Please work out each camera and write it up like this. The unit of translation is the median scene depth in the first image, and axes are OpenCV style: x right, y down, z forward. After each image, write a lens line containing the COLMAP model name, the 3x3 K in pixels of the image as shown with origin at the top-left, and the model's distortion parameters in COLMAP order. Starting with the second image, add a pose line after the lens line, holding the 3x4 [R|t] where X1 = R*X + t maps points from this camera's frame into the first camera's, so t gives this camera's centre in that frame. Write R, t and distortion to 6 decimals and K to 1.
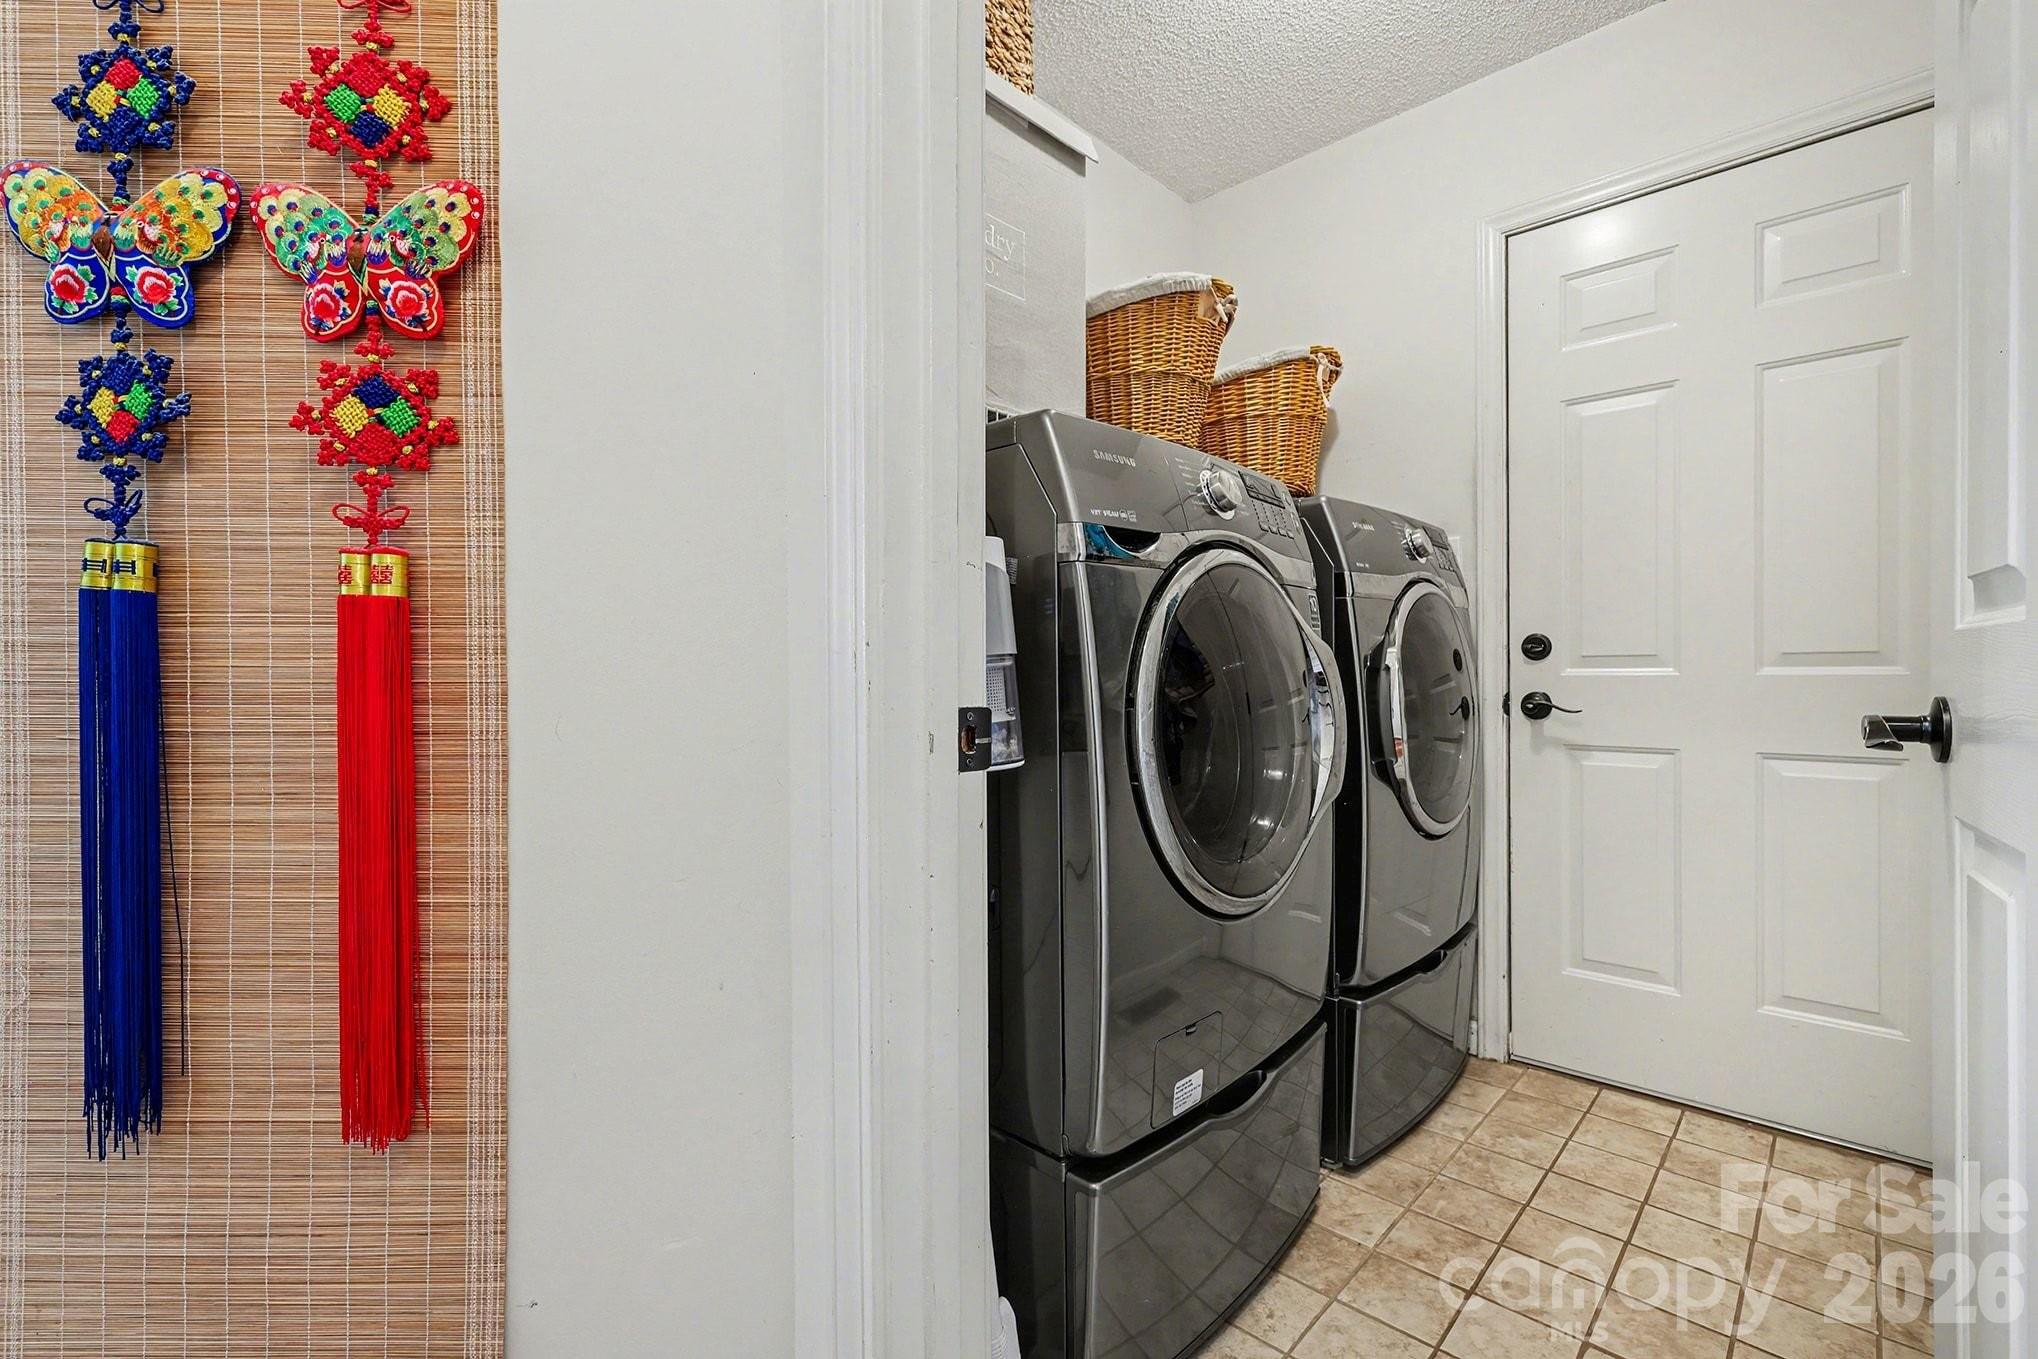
lens RADIAL K [[886.6, 0, 1009.7], [0, 886.6, 710.9], [0, 0, 1]] dist [-0.002810, 0.000031]
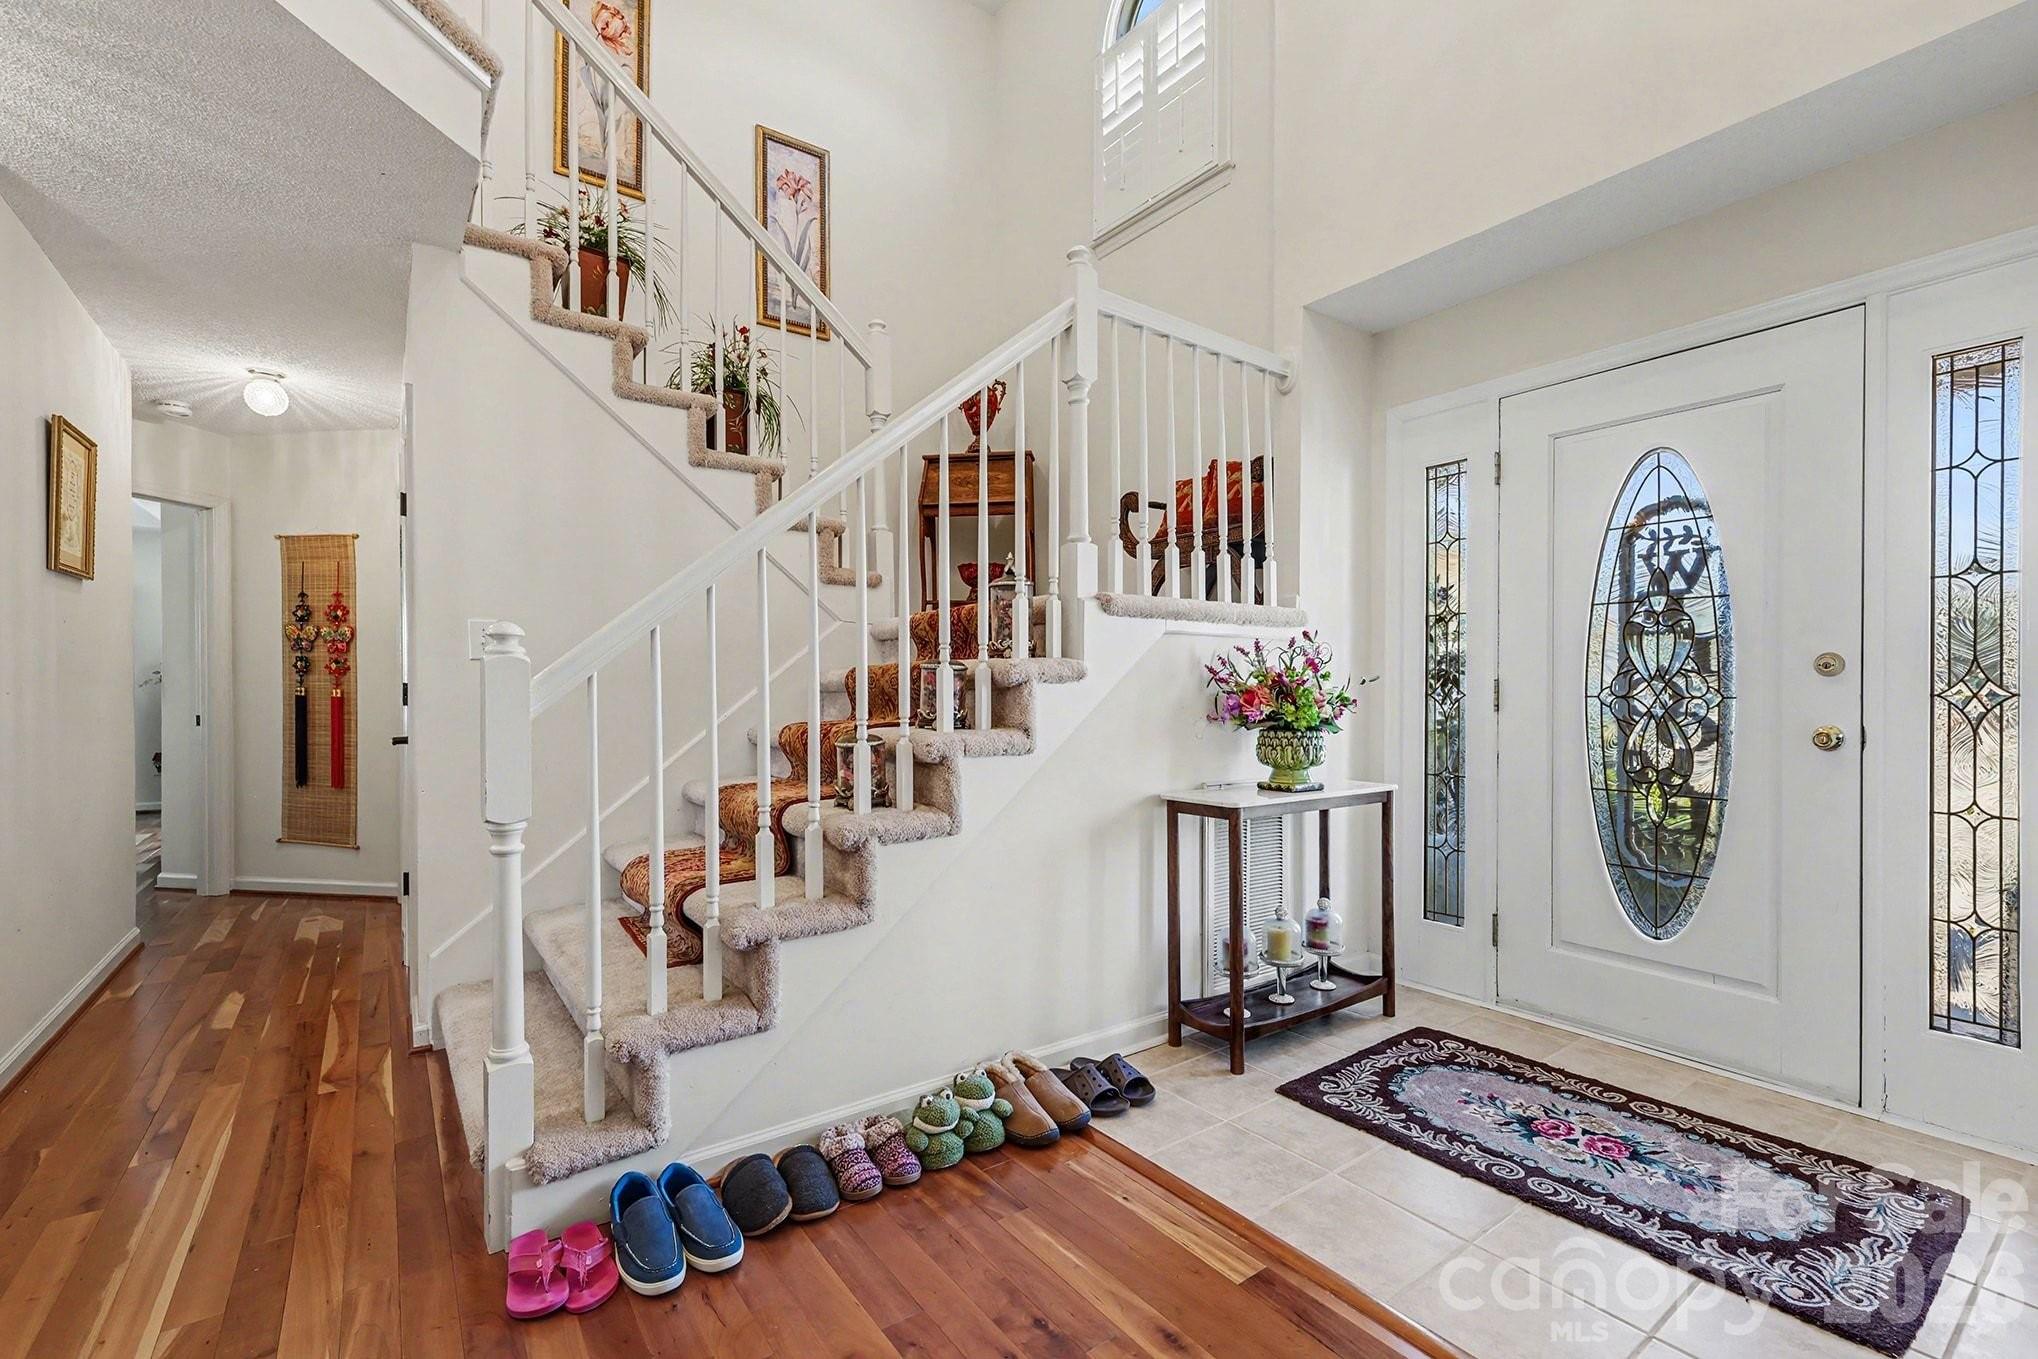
lens RADIAL K [[886.6, 0, 1034.4], [0, 886.6, 690.6], [0, 0, 1]] dist [-0.002810, 0.000031]
pose [[0.983212, 0.005737, -0.182377, 4.913185], [-0.005901, 0.999983, -0.000353, -0.194177], [0.182371, 0.001423, 0.983229, -3.939993]]
